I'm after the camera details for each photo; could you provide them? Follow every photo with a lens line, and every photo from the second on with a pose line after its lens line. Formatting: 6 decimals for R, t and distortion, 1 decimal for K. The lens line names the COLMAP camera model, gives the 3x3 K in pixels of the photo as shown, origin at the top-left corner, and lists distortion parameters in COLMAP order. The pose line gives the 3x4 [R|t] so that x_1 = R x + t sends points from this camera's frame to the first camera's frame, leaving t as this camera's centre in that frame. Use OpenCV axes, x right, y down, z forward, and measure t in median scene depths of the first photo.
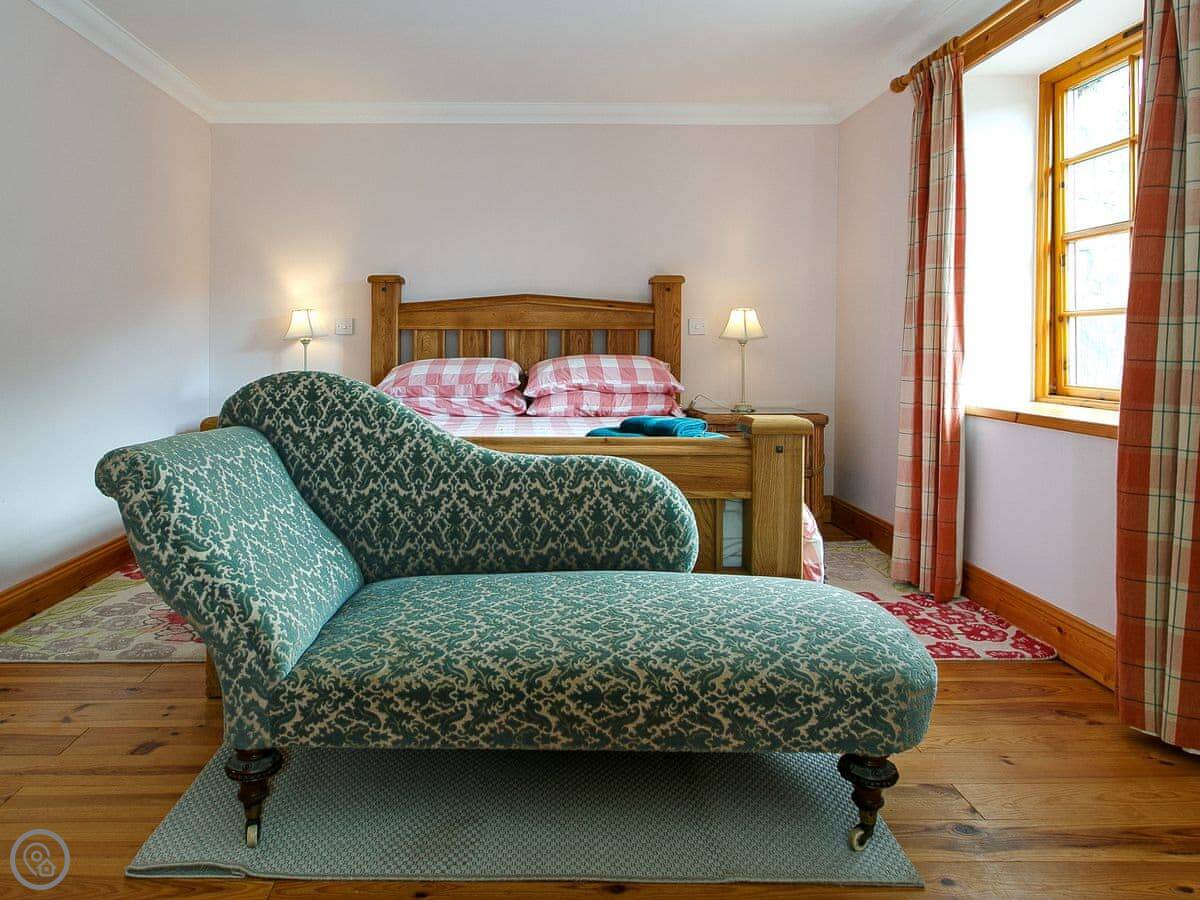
lens RADIAL K [[929.6, 0, 599.8], [0, 929.6, 374.6], [0, 0, 1]] dist [-0.000370, 0.013359]
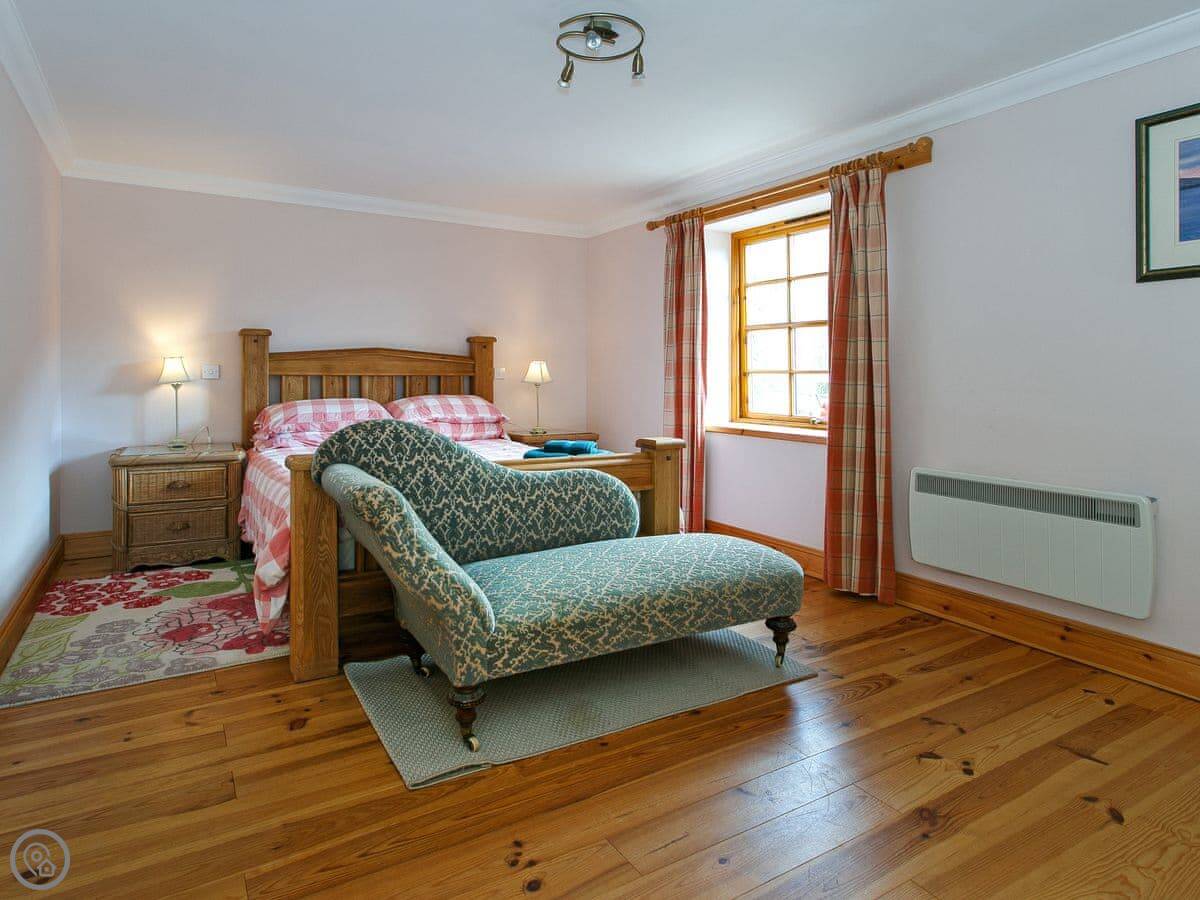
lens RADIAL K [[784.2, 0, 598.8], [0, 784.2, 384.6], [0, 0, 1]] dist [0.002155, 0.003334]
pose [[0.838526, -0.005598, 0.544833, -0.688762], [0.009696, 0.999942, -0.004649, -0.046623], [-0.544775, 0.009181, 0.838532, -0.110806]]
